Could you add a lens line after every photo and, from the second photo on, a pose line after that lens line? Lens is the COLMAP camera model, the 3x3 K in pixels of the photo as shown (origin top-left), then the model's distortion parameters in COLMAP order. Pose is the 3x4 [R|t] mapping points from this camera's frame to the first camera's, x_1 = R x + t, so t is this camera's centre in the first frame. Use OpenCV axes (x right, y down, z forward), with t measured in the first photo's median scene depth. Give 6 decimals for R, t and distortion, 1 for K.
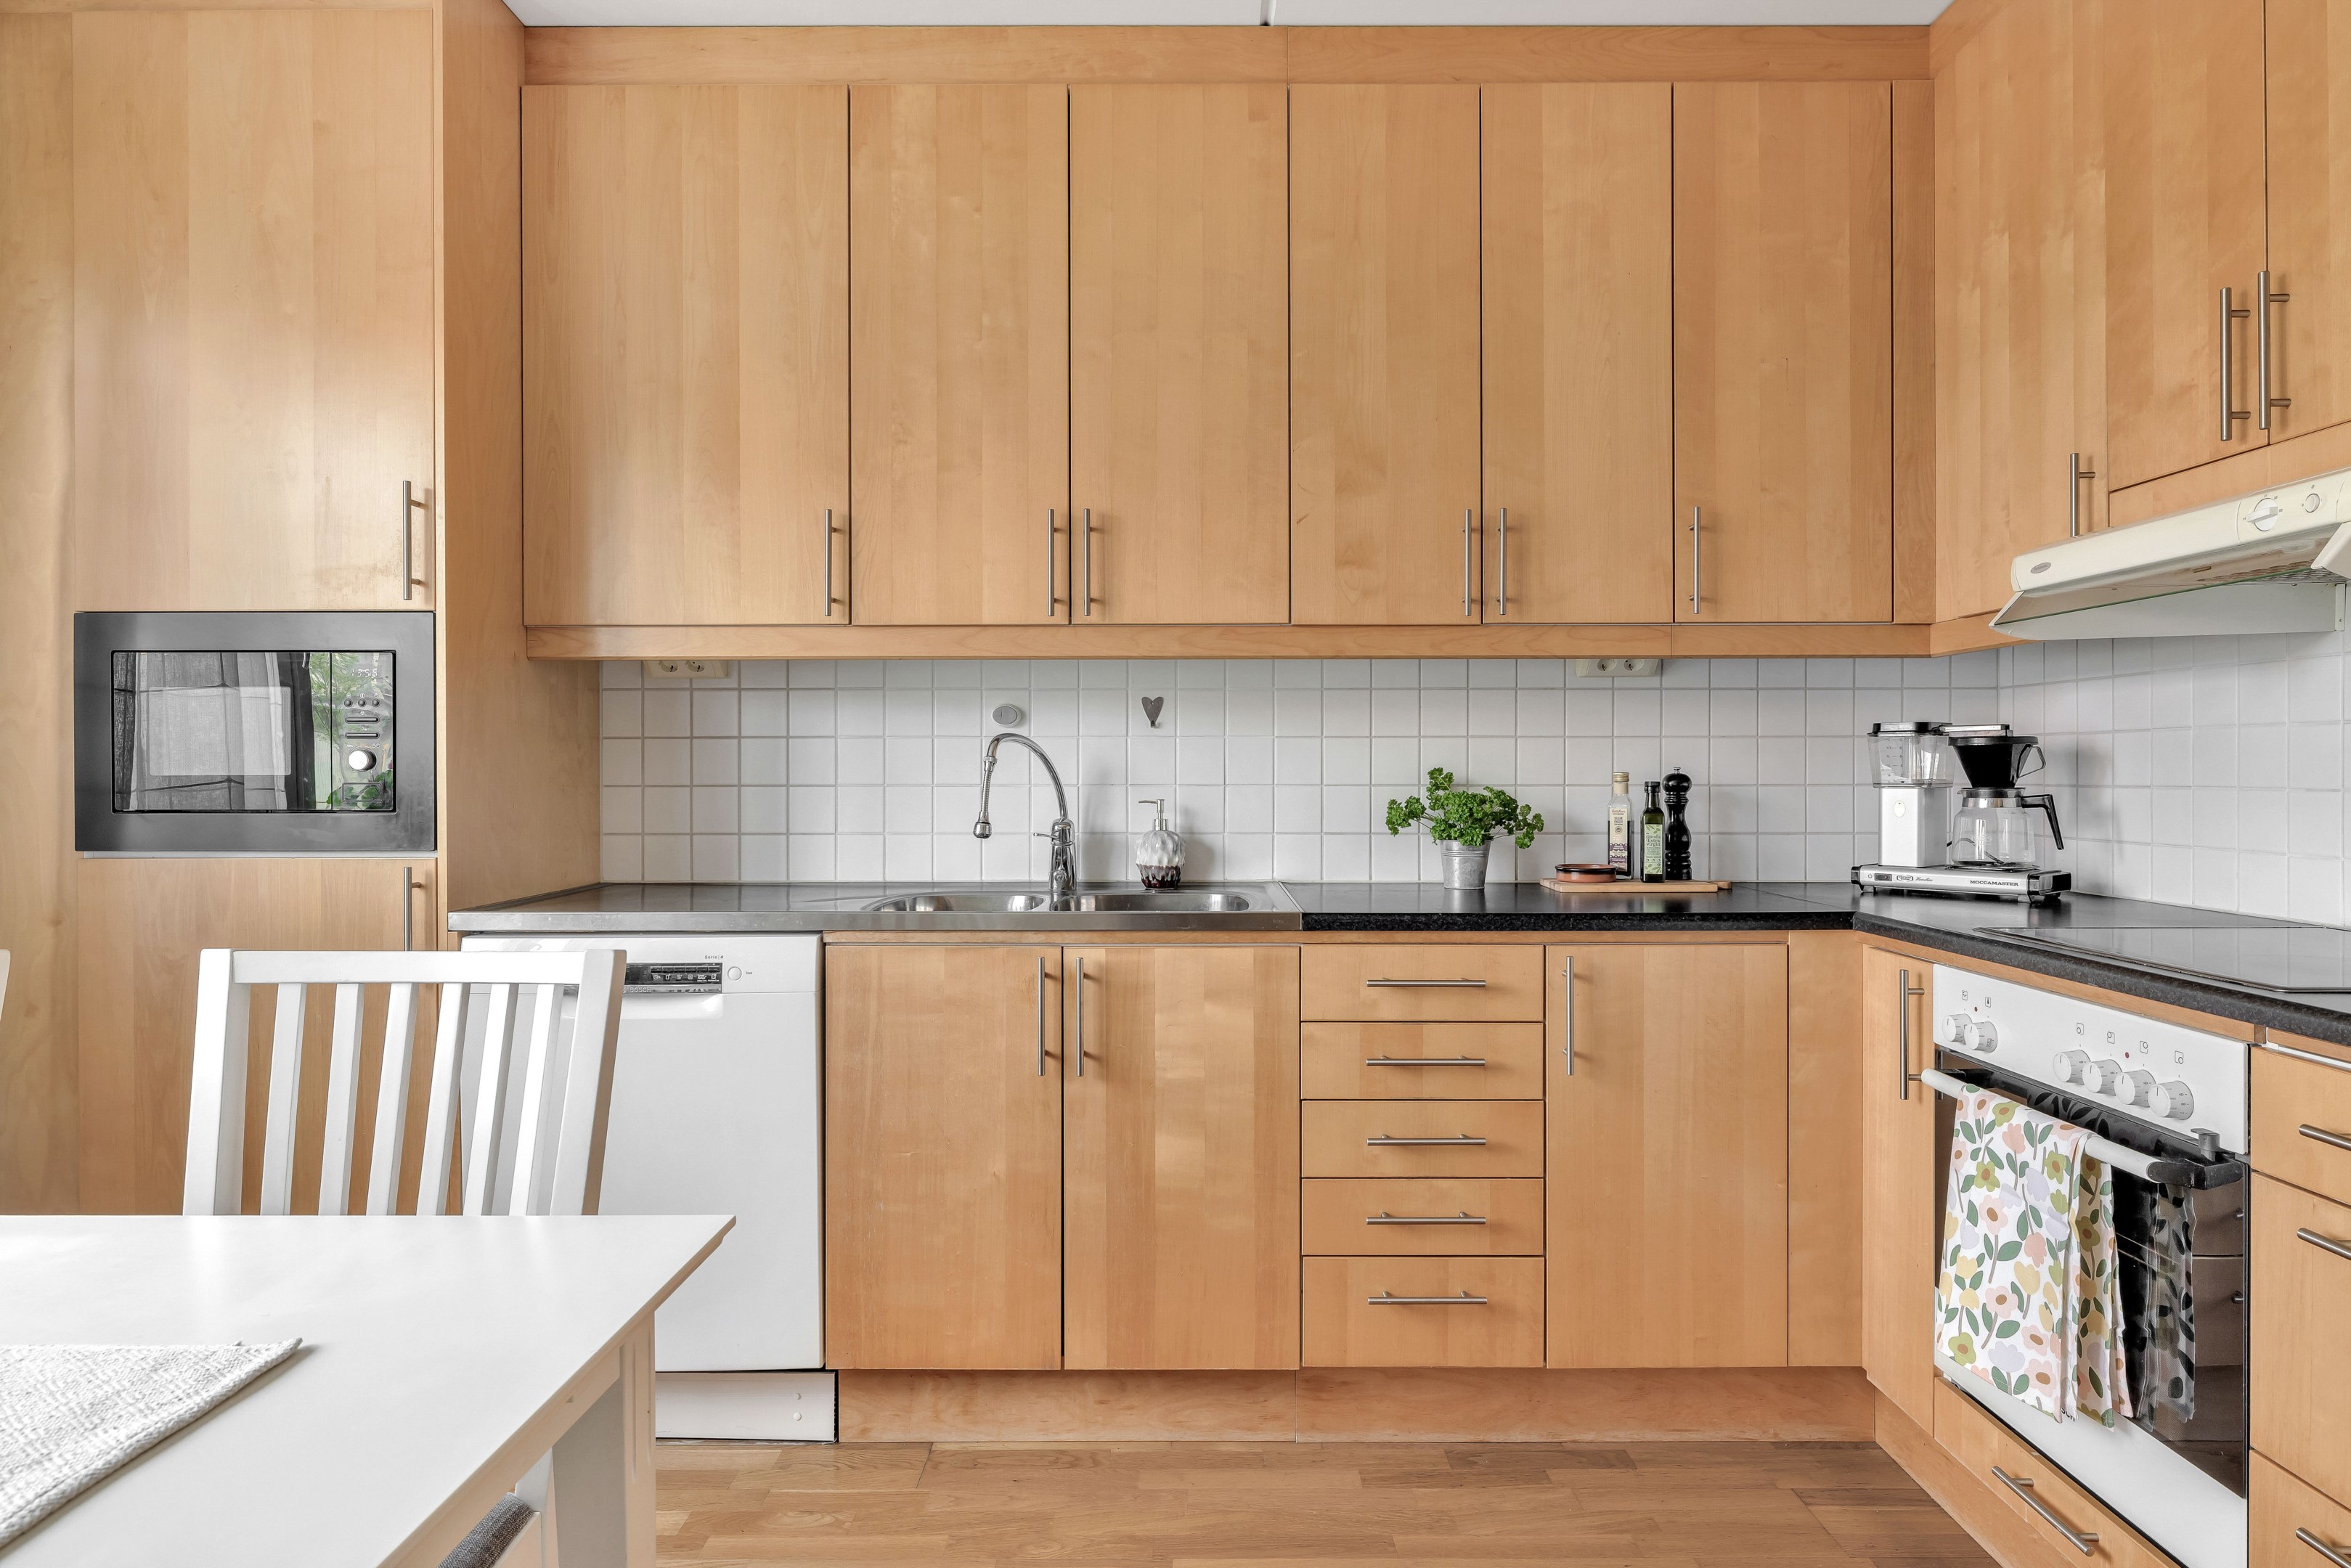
lens RADIAL K [[1398.3, 0, 1194.4], [0, 1398.3, 774.9], [0, 0, 1]] dist [-0.002123, -0.000756]
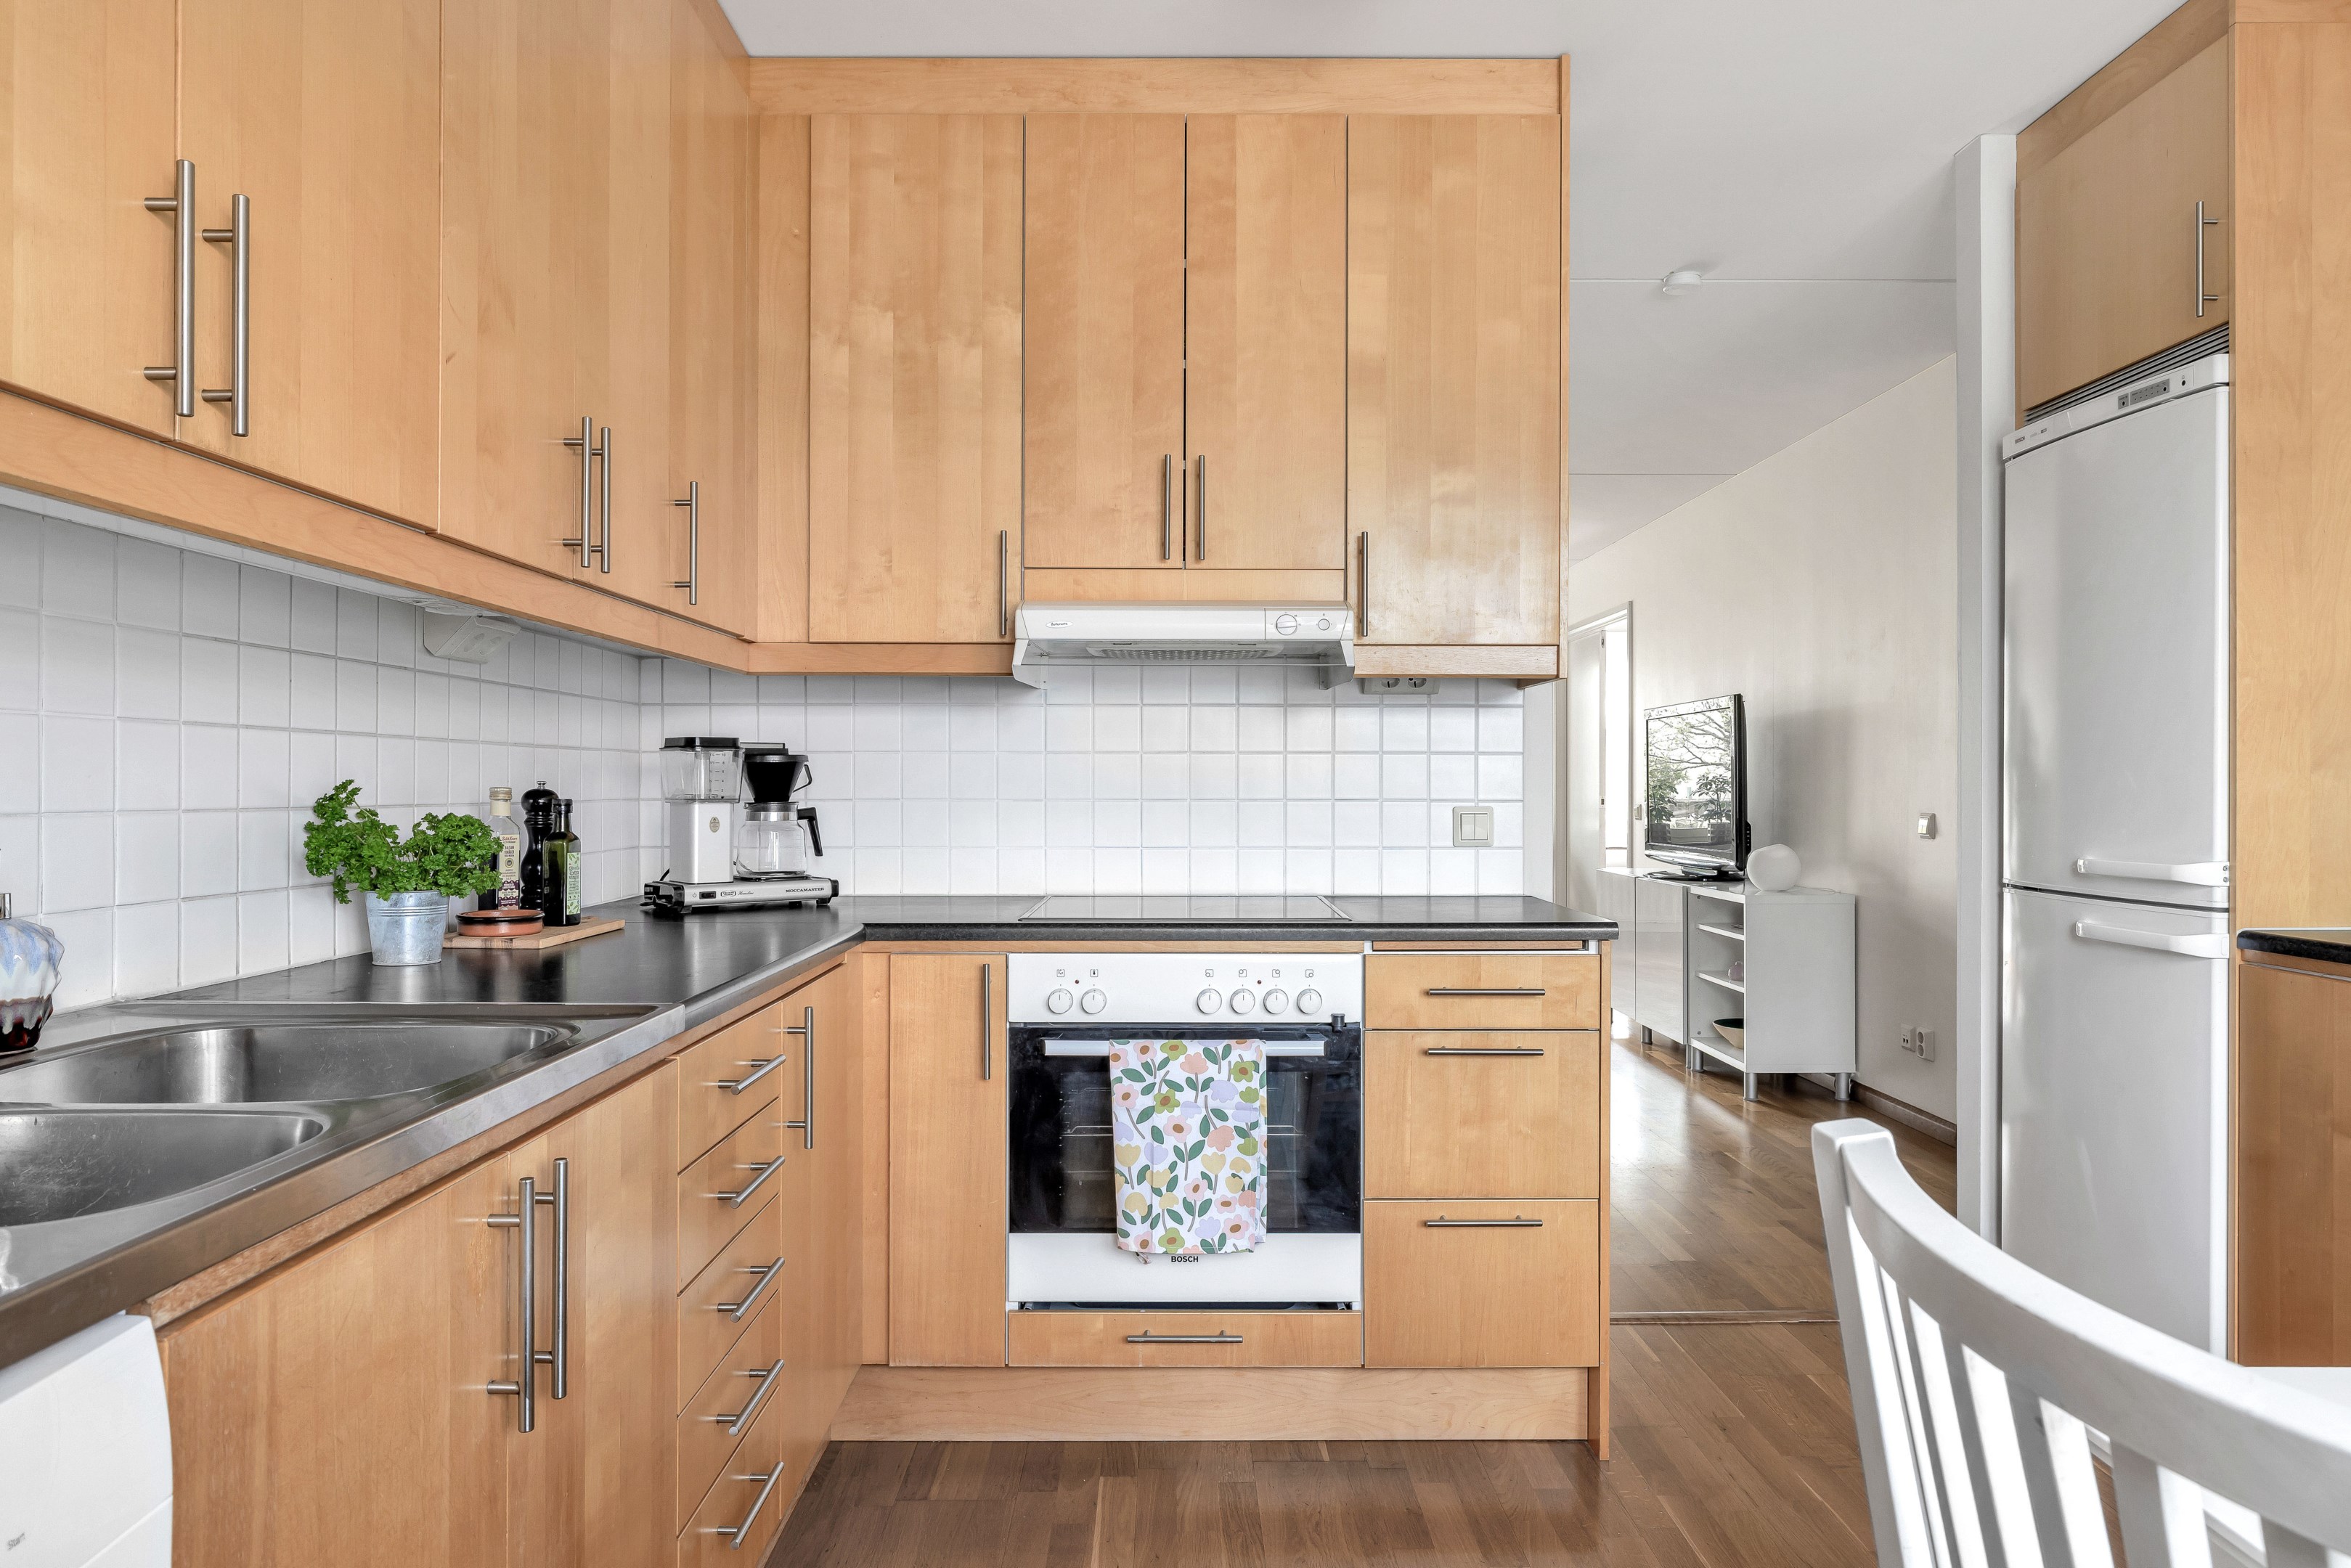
lens RADIAL K [[1443.1, 0, 1182.3], [0, 1443.1, 784.7], [0, 0, 1]] dist [-0.009901, 0.002189]
pose [[-0.013516, 0.003183, 0.999904, -0.765917], [0.000640, 0.999995, -0.003175, -0.000523], [-0.999908, 0.000598, -0.013518, 1.008794]]
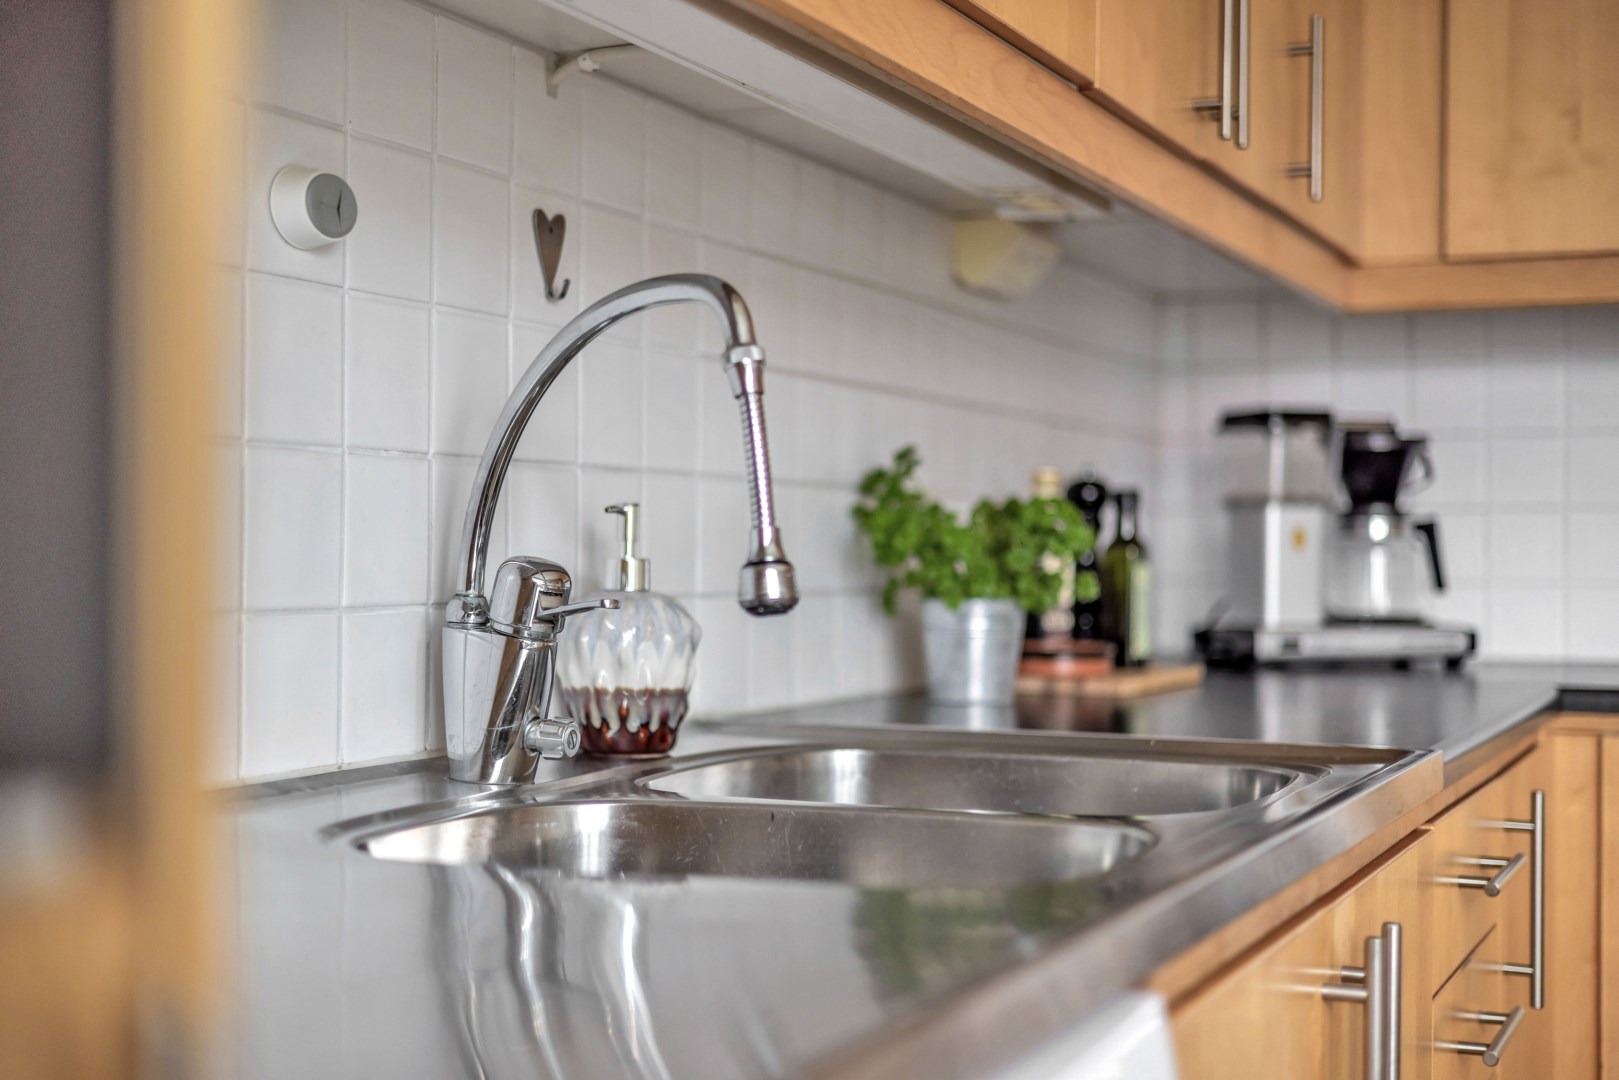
lens RADIAL K [[2317.9, 0, 814.3], [0, 2317.9, 545.9], [0, 0, 1]] dist [0.027331, 0.000000]
pose [[0.384255, 0.005552, 0.923210, -0.875623], [-0.006781, 0.999972, -0.003191, 0.048612], [-0.923202, -0.005034, 0.384282, 1.167585]]
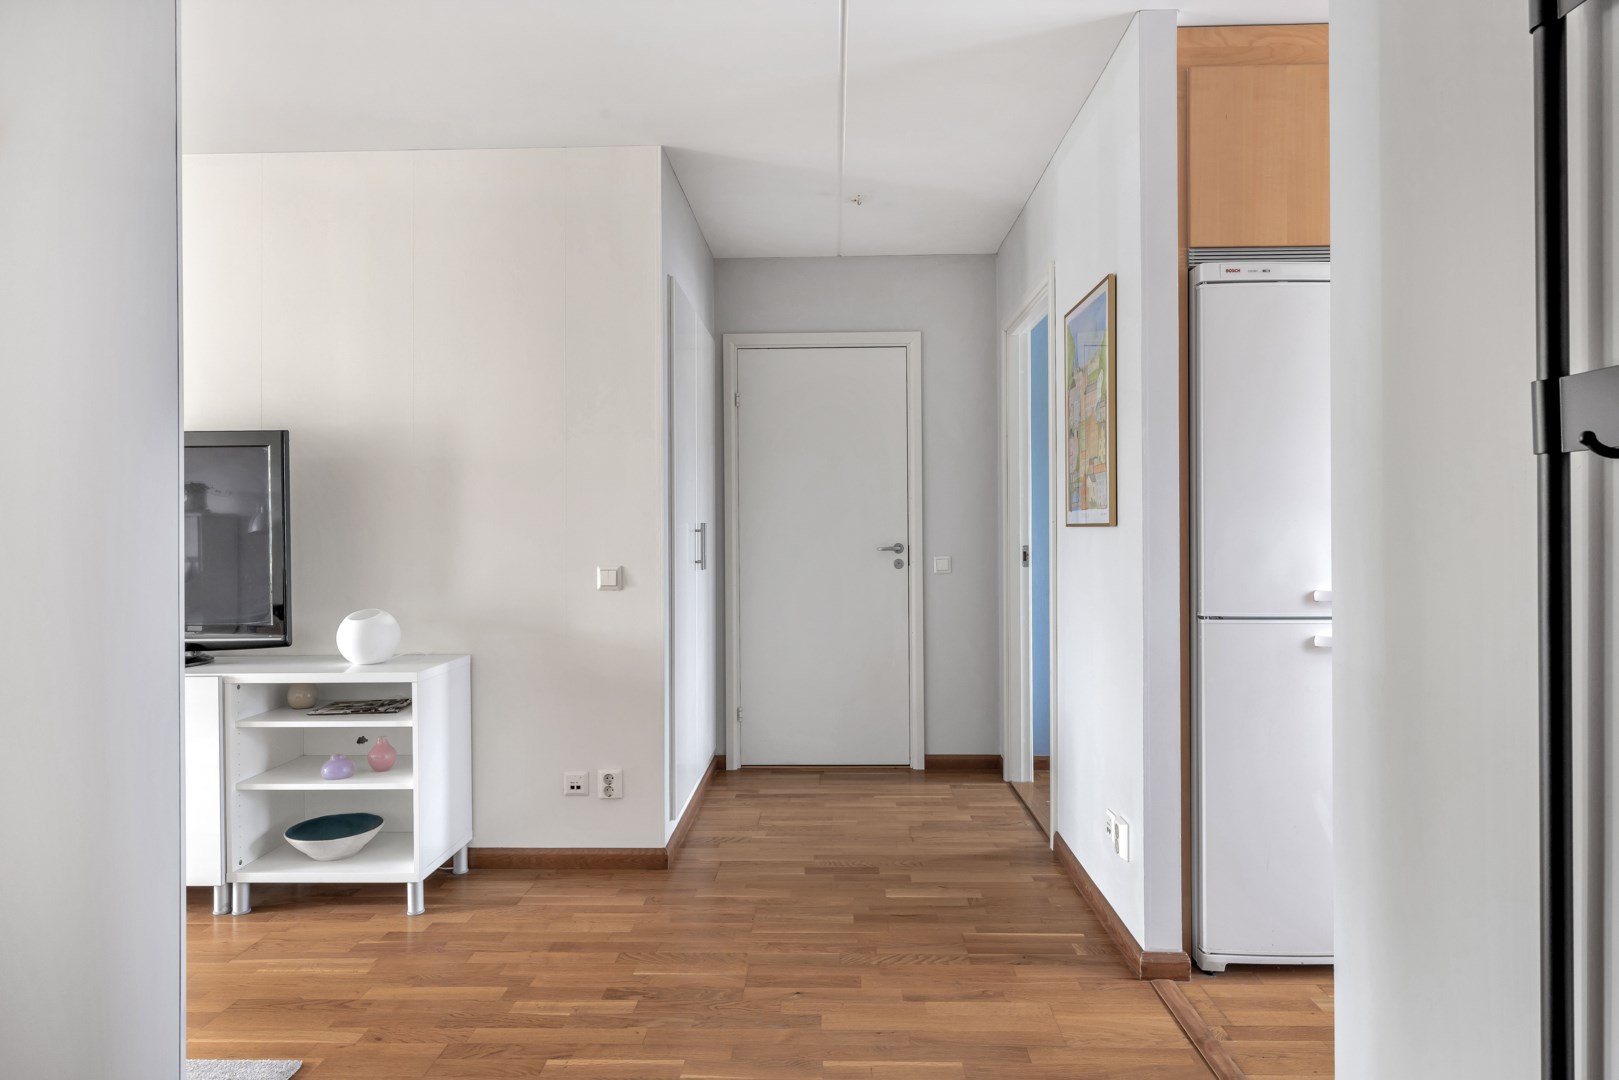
lens RADIAL K [[907.8, 0, 814.7], [0, 907.8, 543.6], [0, 0, 1]] dist [0.021263, 0.000606]
pose [[-0.999952, 0.005421, 0.008131, 1.473472], [0.005436, 0.999984, 0.001848, -0.002064], [-0.008121, 0.001892, -0.999965, 1.392561]]
